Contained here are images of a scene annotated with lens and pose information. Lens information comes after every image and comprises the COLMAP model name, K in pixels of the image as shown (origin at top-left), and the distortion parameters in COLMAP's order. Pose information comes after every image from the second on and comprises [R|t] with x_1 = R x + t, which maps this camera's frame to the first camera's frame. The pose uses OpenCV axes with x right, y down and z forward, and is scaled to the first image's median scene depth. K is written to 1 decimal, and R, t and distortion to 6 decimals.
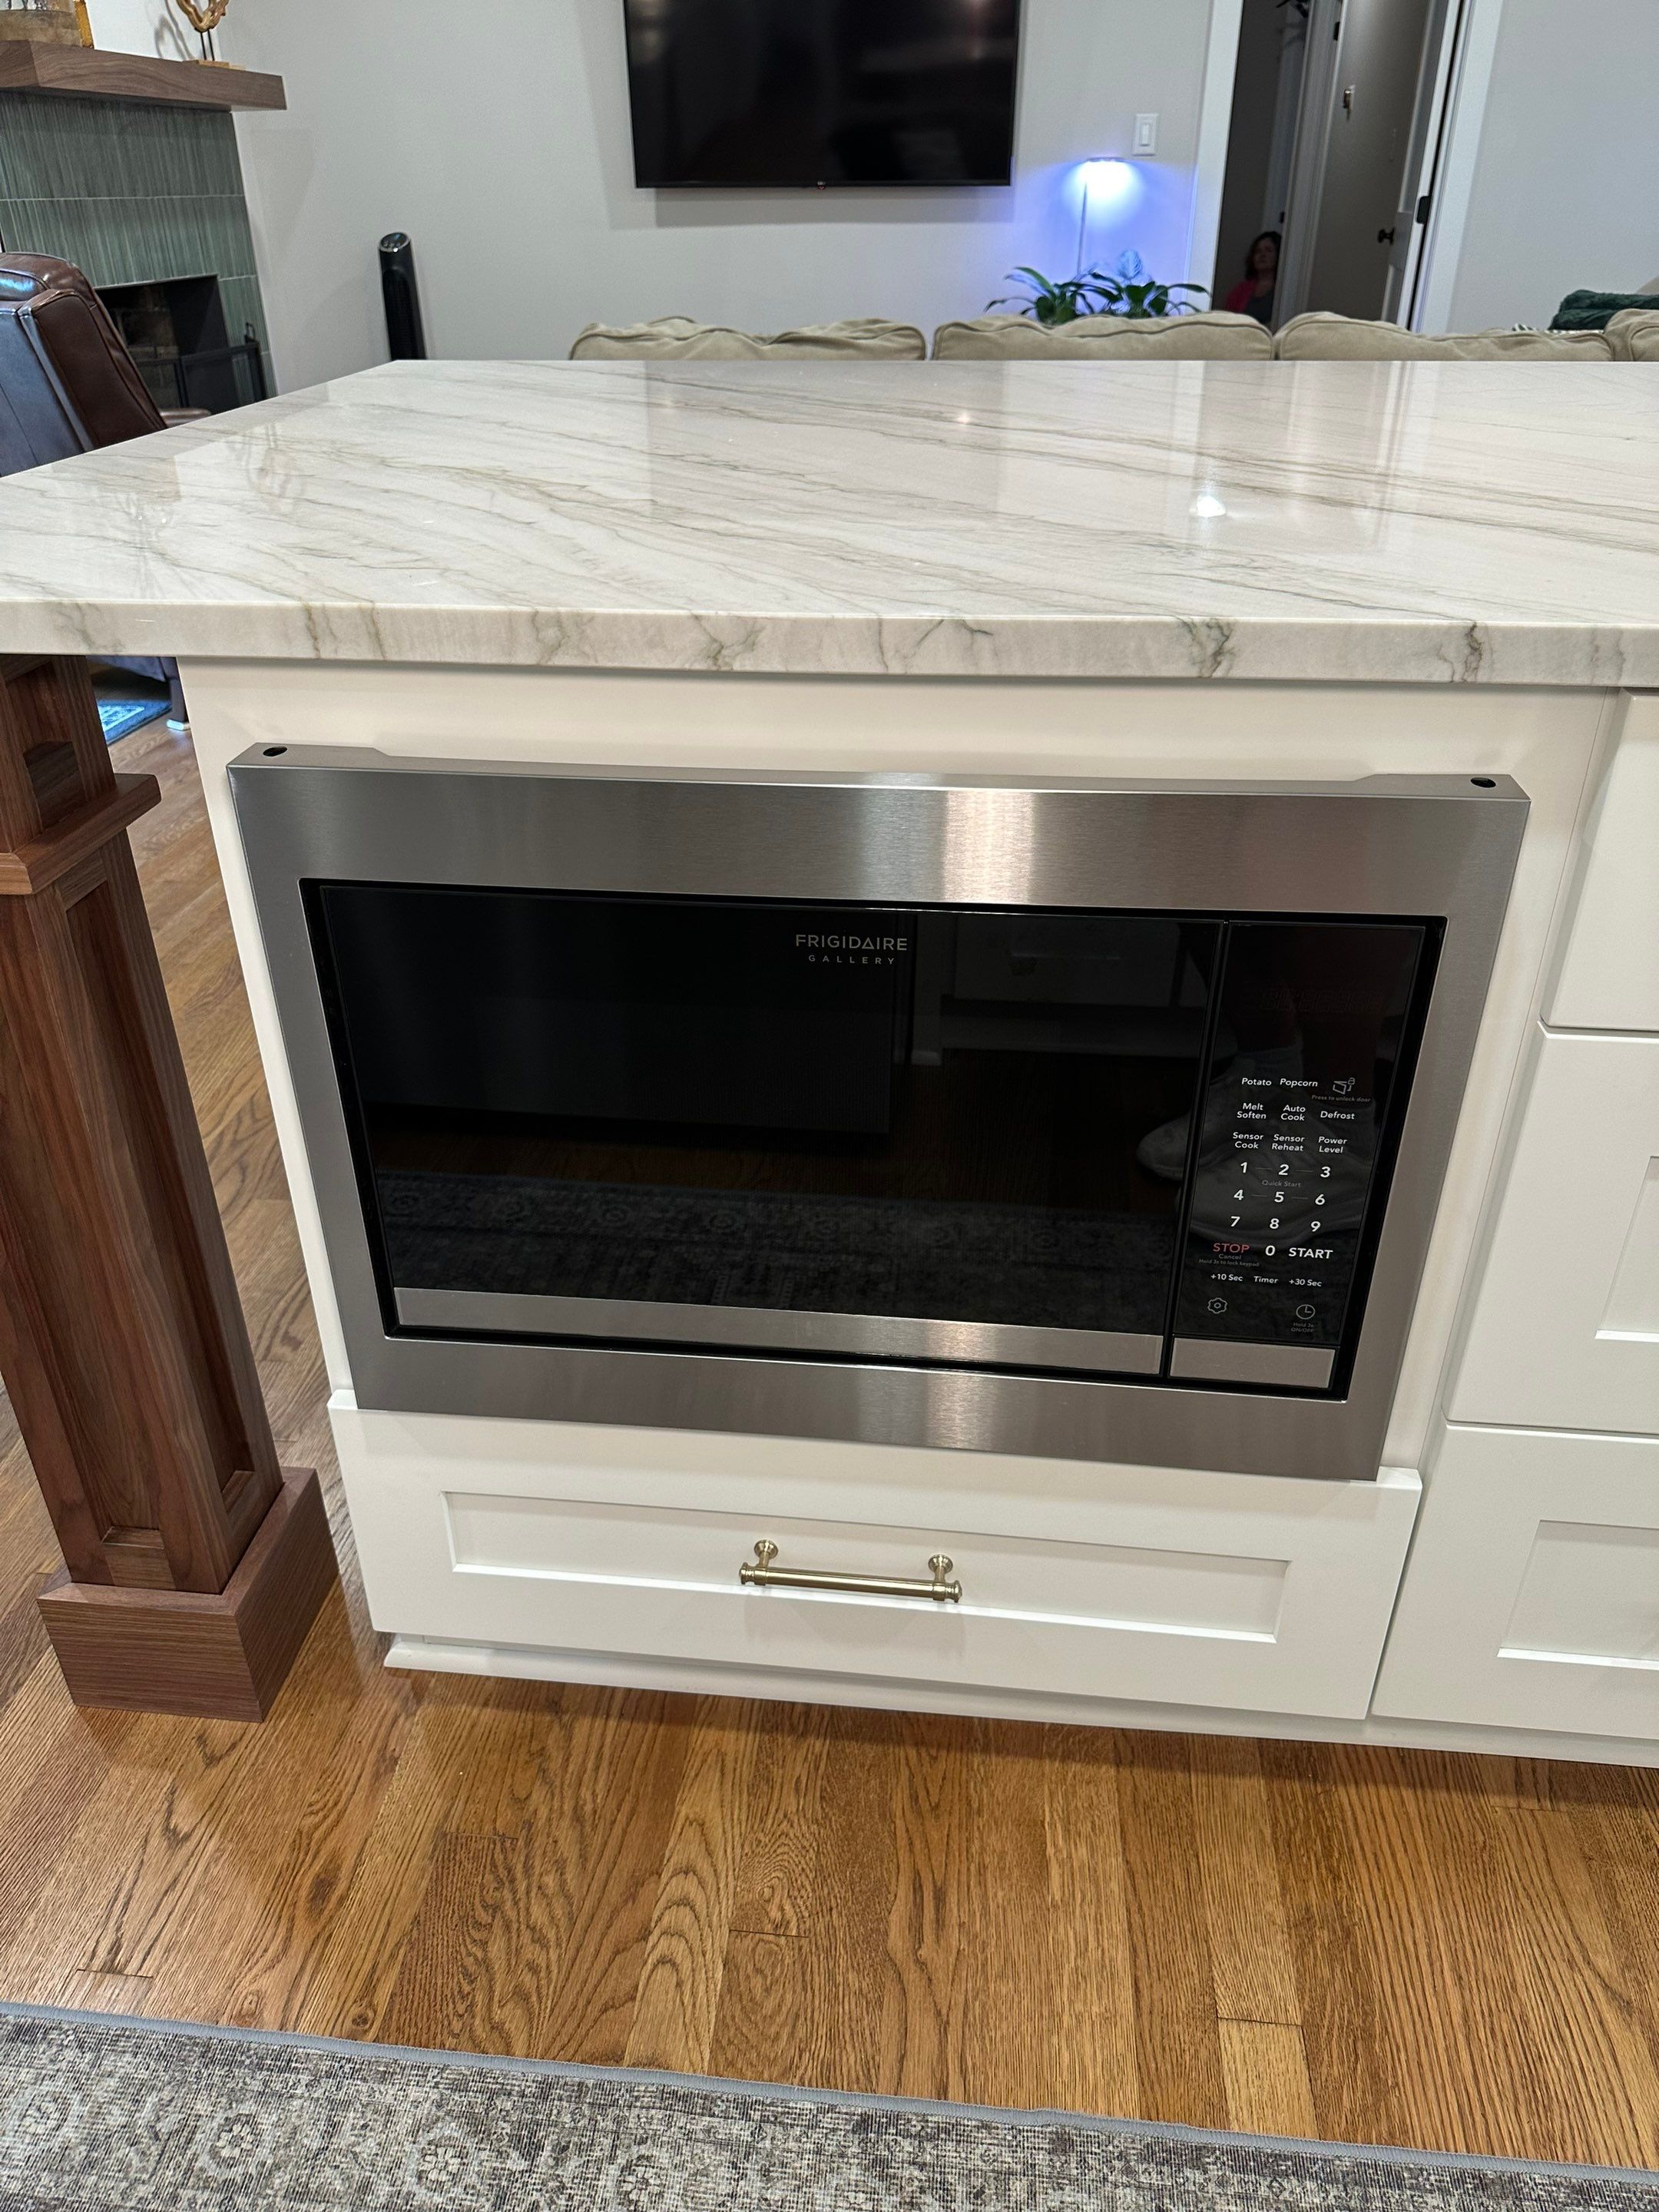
lens RADIAL K [[1558.8, 0, 822.6], [0, 1558.8, 1107.6], [0, 0, 1]] dist [0.035918, -0.036575]
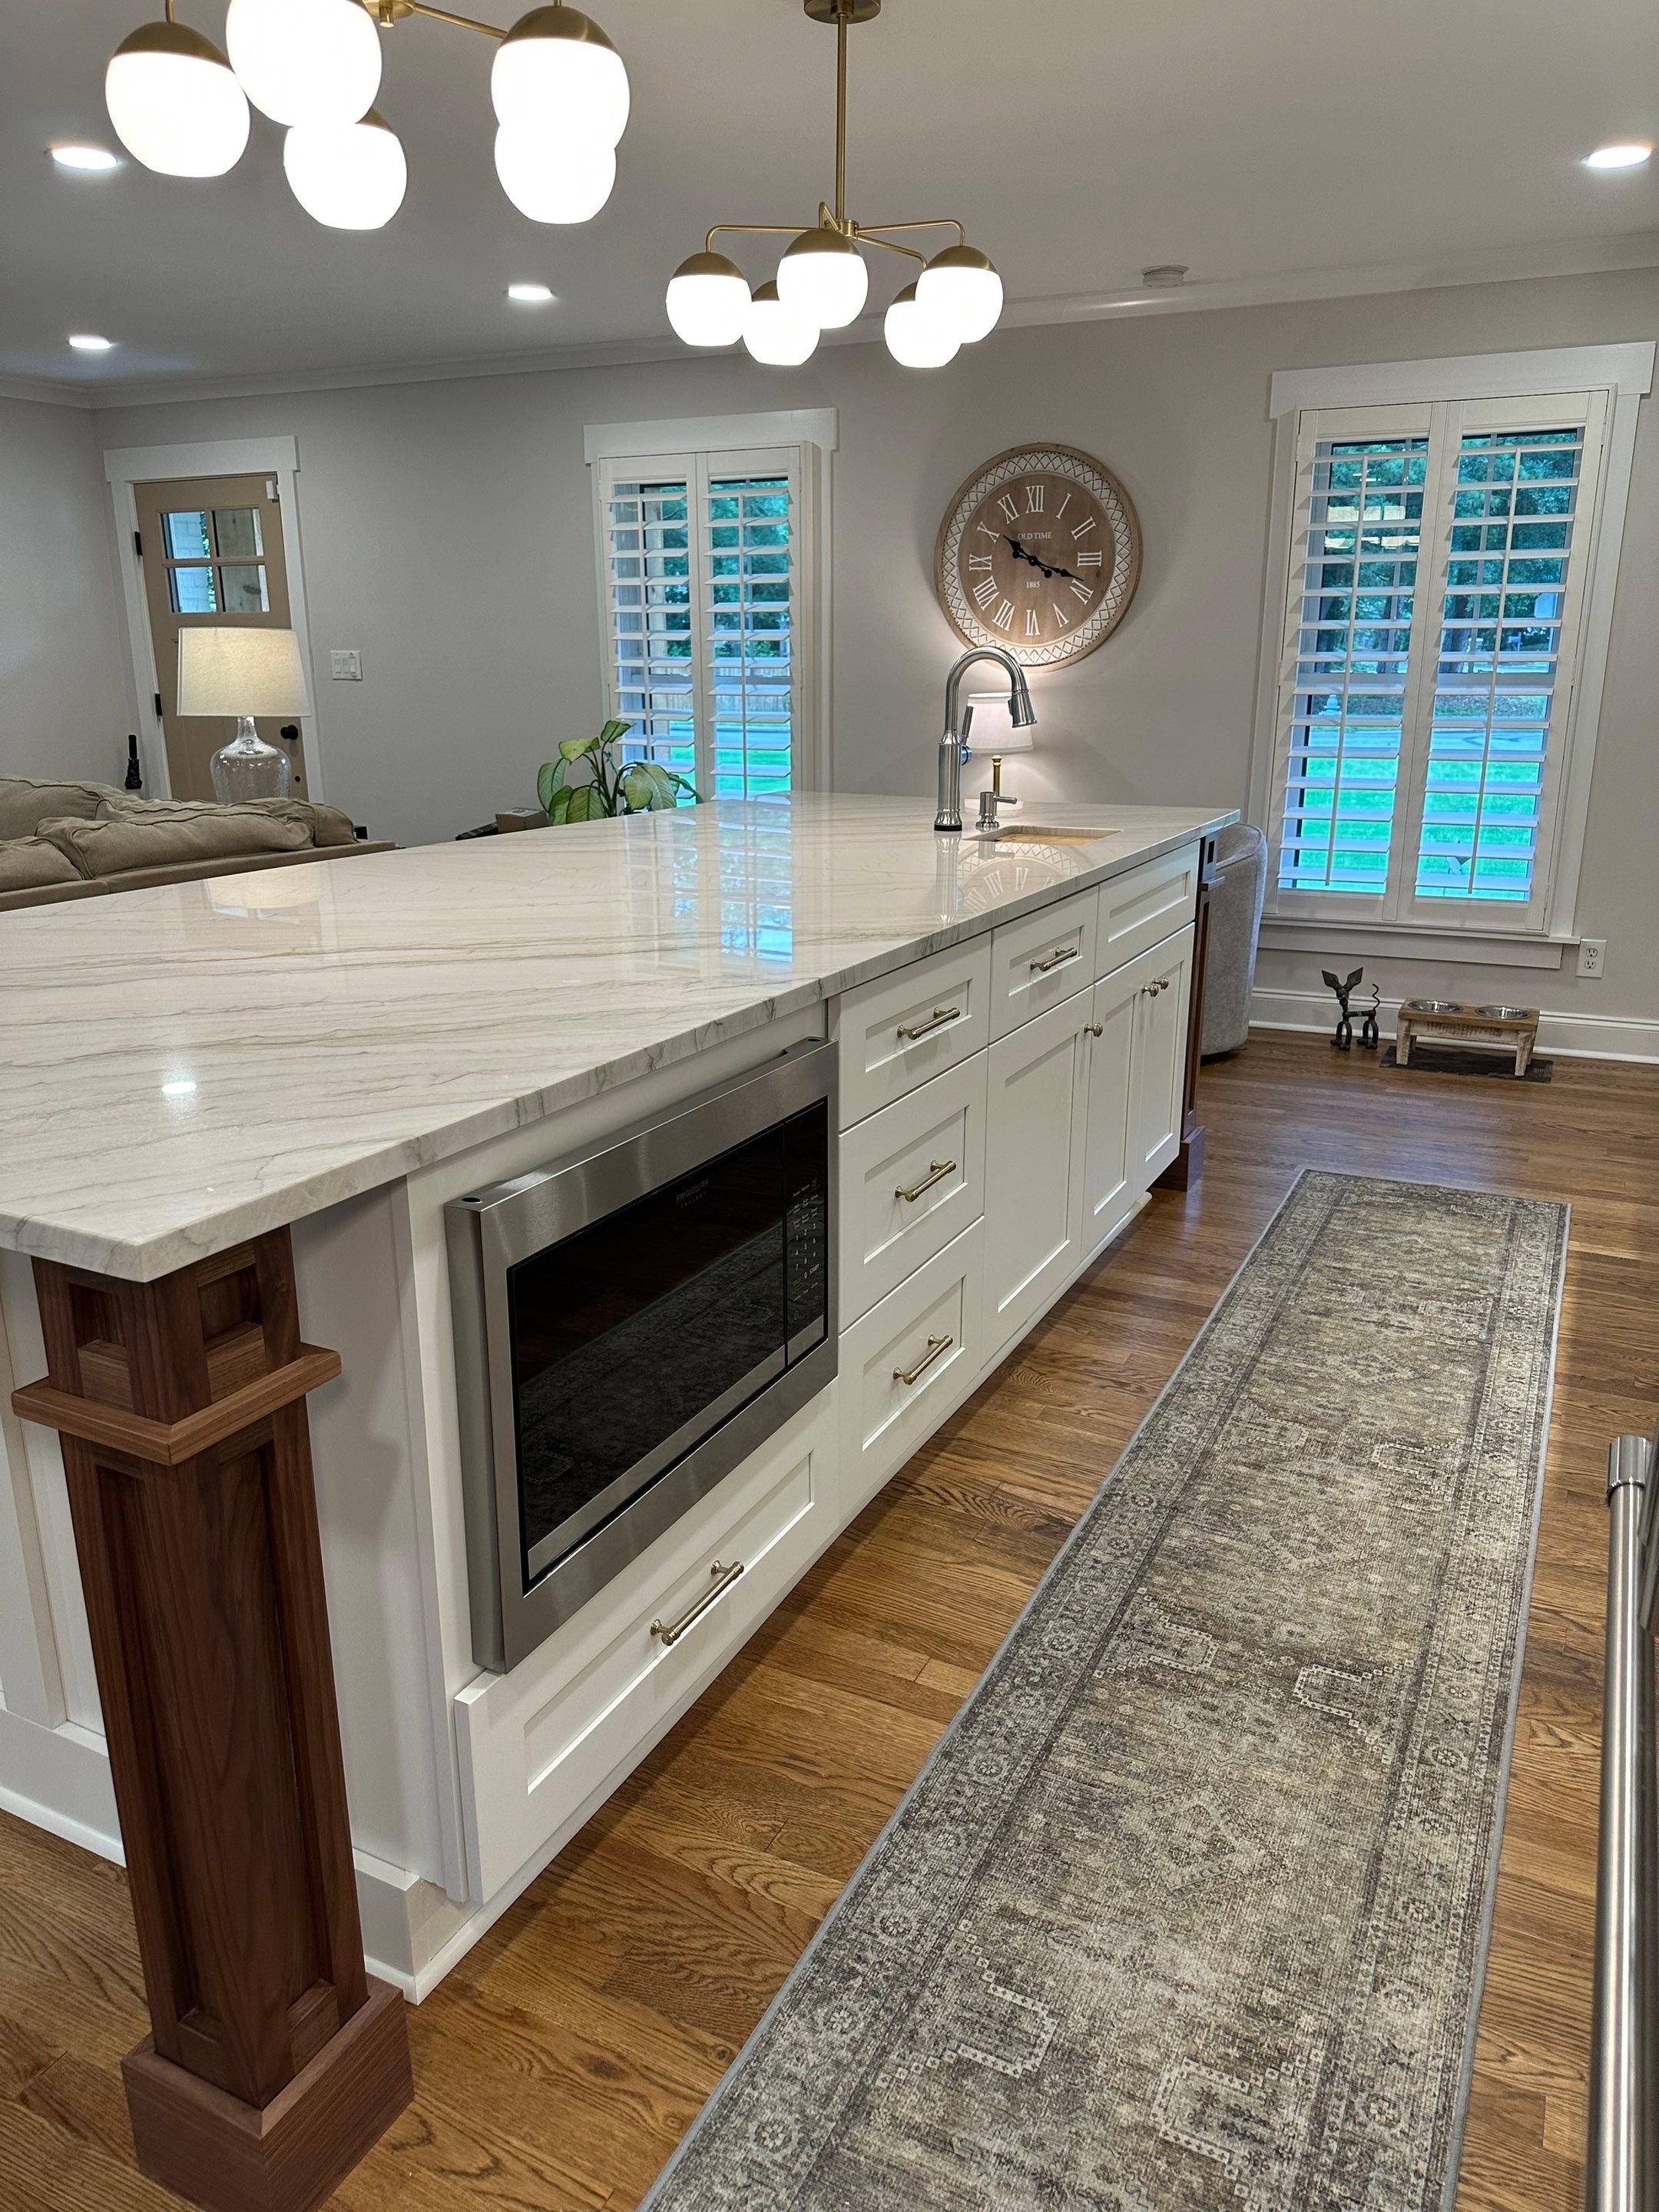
lens RADIAL K [[1558.8, 0, 809.5], [0, 1558.8, 1063.2], [0, 0, 1]] dist [0.035918, -0.036575]
pose [[0.364885, -0.231055, 0.901927, -1.337006], [0.466157, 0.883892, 0.037845, -0.206226], [-0.805951, 0.406630, 0.430227, -0.005040]]
